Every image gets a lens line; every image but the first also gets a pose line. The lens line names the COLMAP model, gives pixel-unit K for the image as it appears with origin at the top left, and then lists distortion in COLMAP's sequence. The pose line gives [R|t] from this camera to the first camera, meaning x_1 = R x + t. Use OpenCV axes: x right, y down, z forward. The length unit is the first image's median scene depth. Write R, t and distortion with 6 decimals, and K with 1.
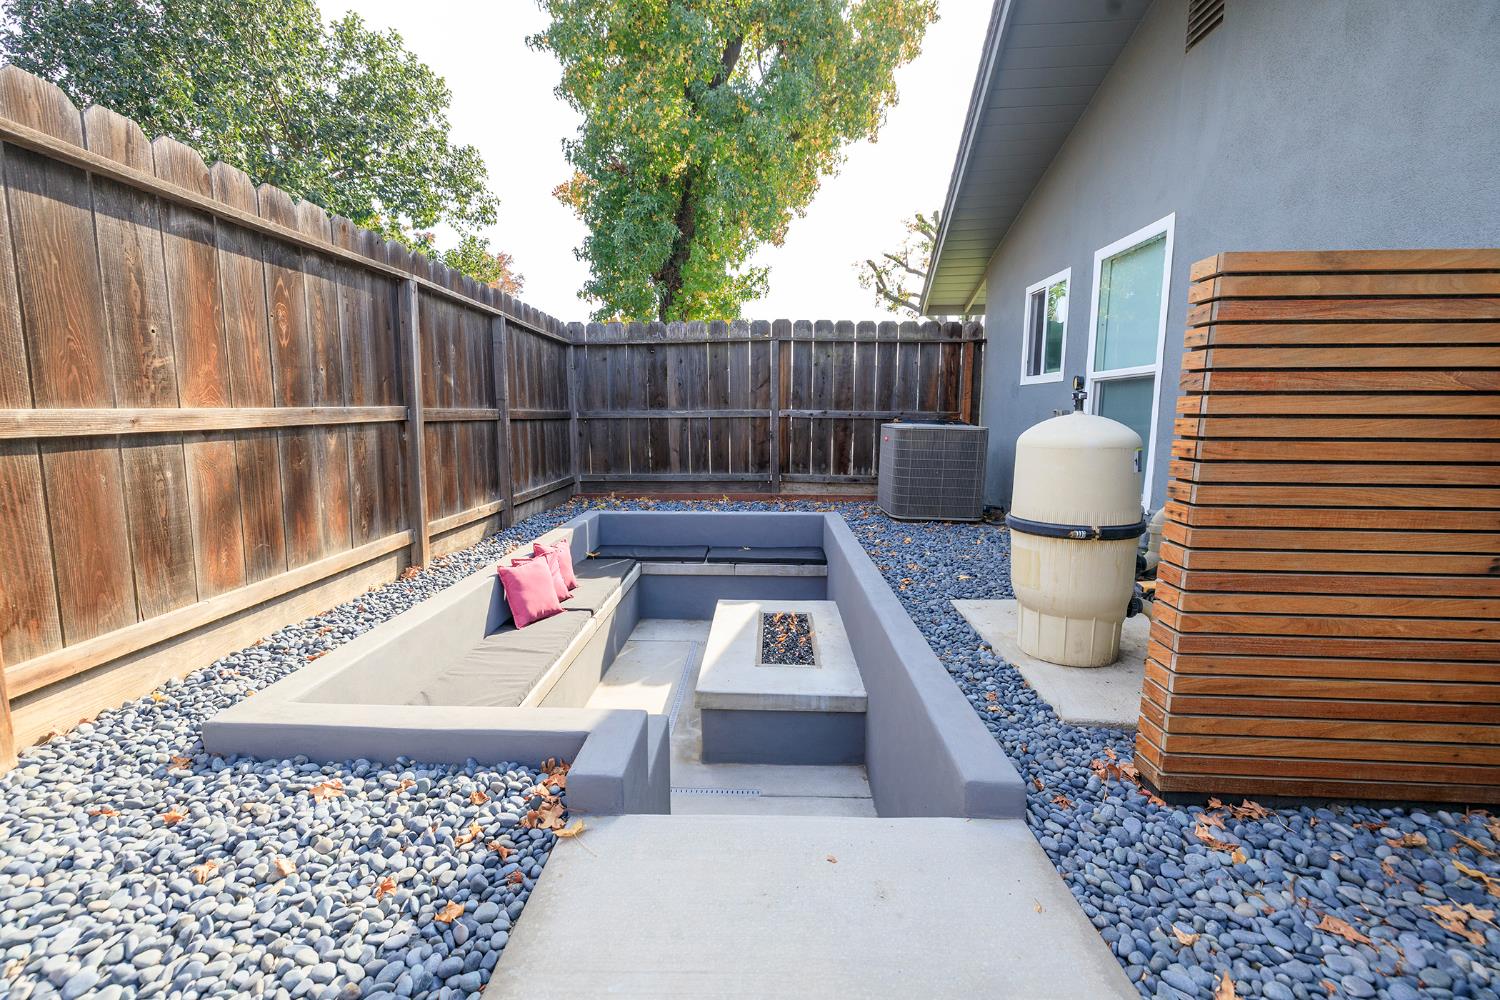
lens RADIAL K [[626.1, 0, 742.1], [0, 626.1, 496.9], [0, 0, 1]] dist [0.000045, -0.000214]
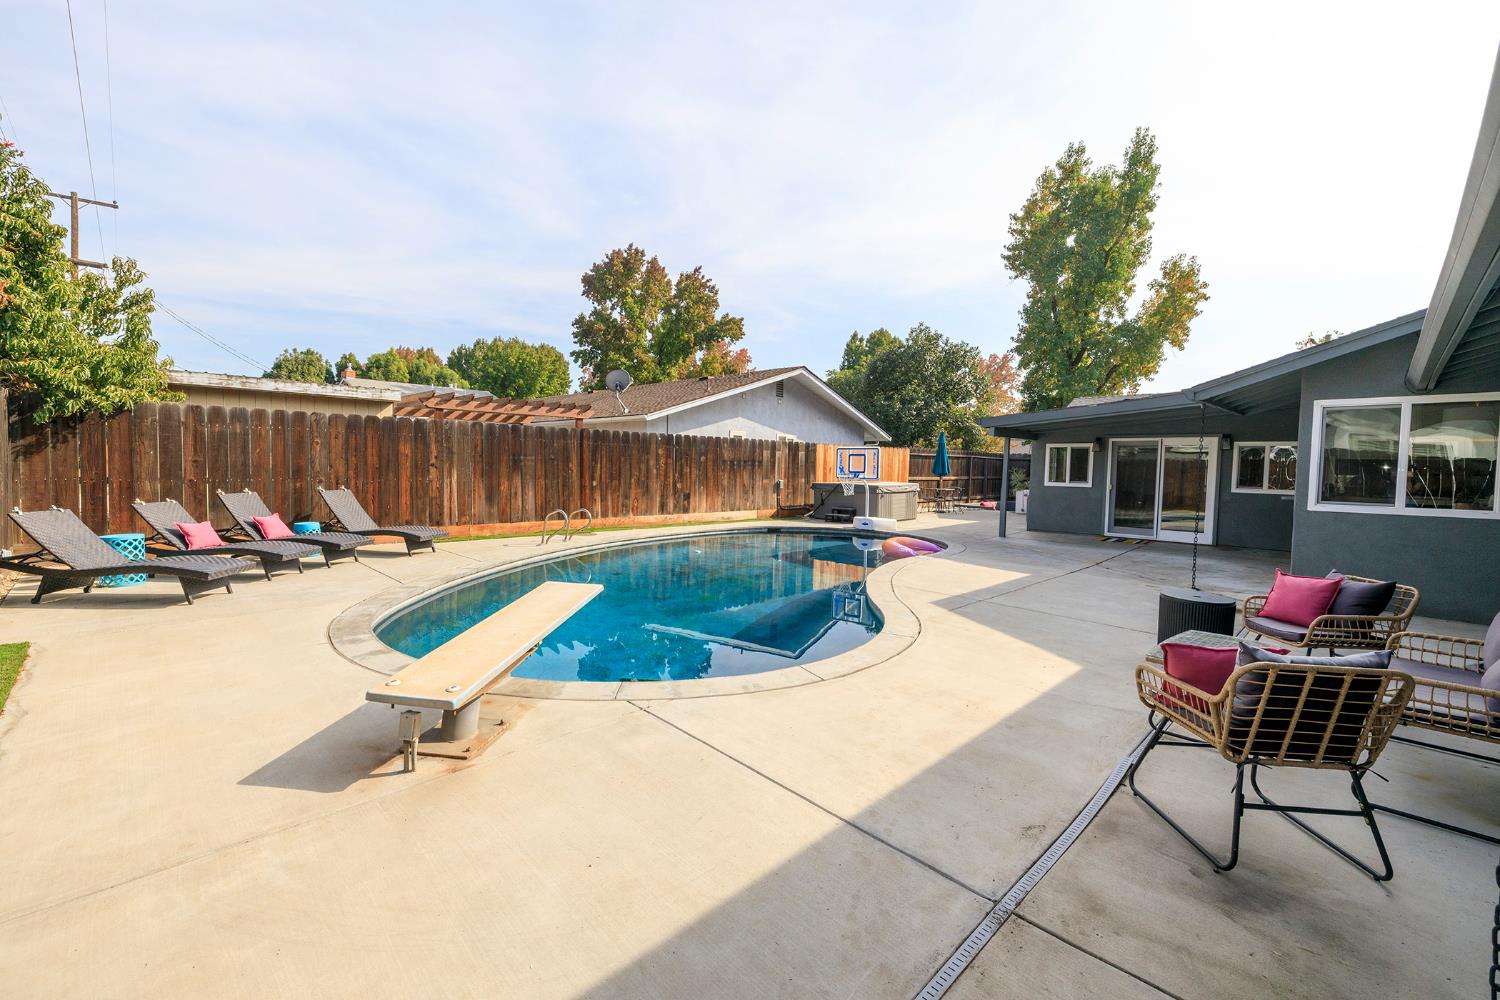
lens RADIAL K [[626.1, 0, 742.1], [0, 626.1, 496.9], [0, 0, 1]] dist [0.000045, -0.000214]
pose [[0.728914, 0.051459, -0.682669, 1.852317], [-0.112686, 0.992588, -0.045499, 0.529154], [0.675268, 0.110092, 0.729310, -4.496344]]
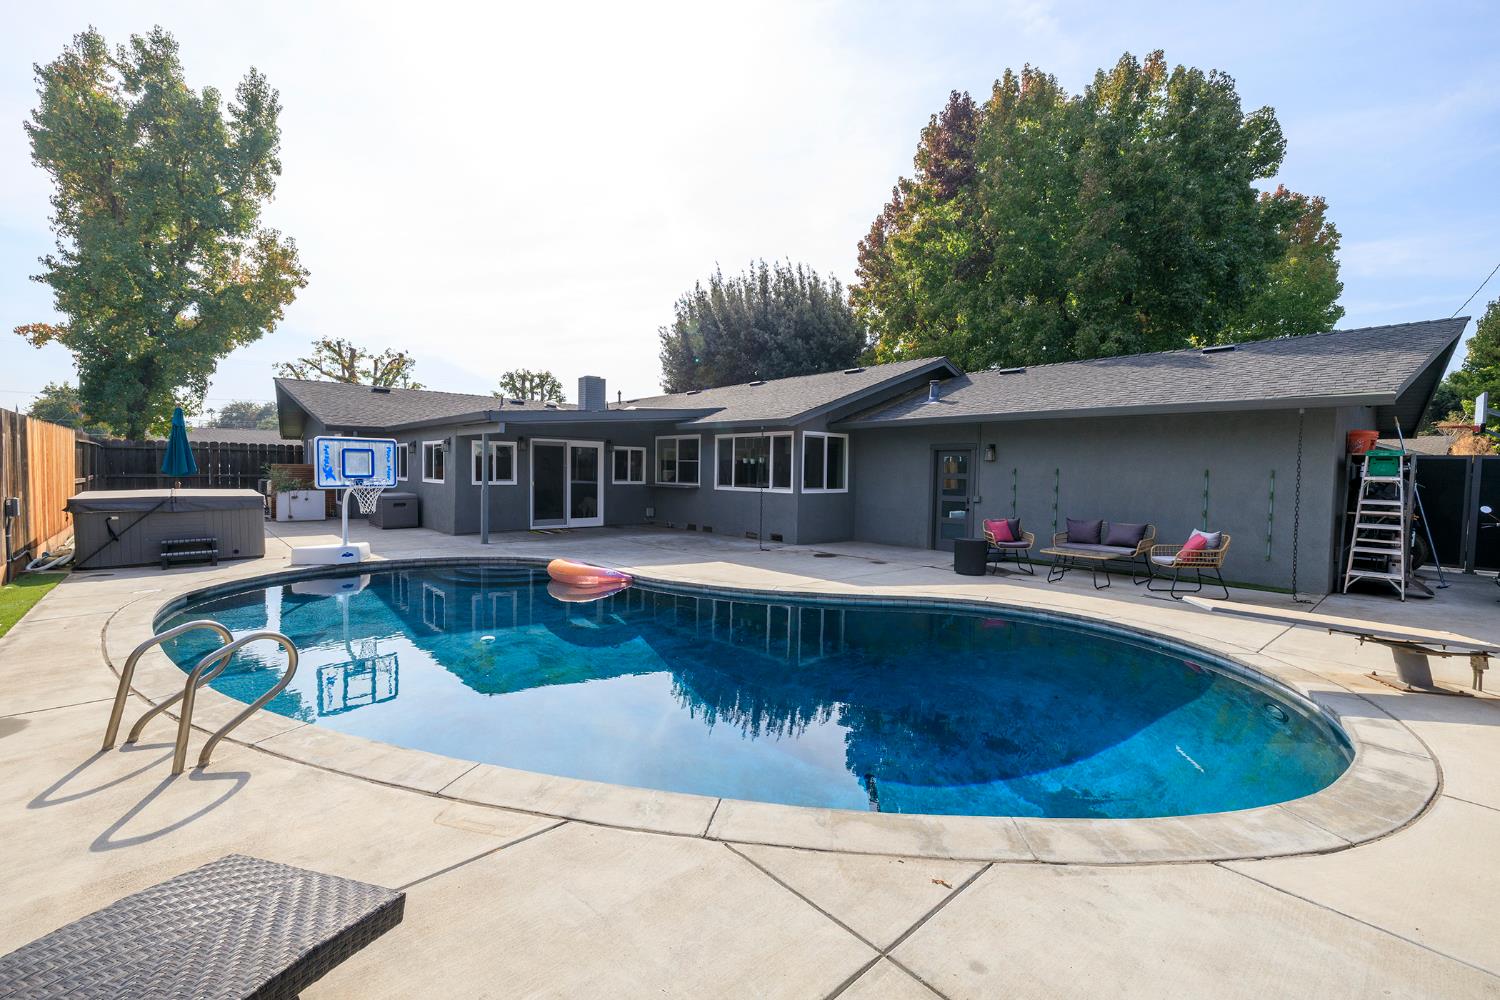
lens RADIAL K [[626.1, 0, 742.1], [0, 626.1, 496.9], [0, 0, 1]] dist [0.000045, -0.000214]
pose [[0.716101, -0.019224, 0.697732, -0.324955], [0.079796, 0.995322, -0.054473, 0.476491], [-0.693421, 0.094685, 0.714285, -4.162793]]
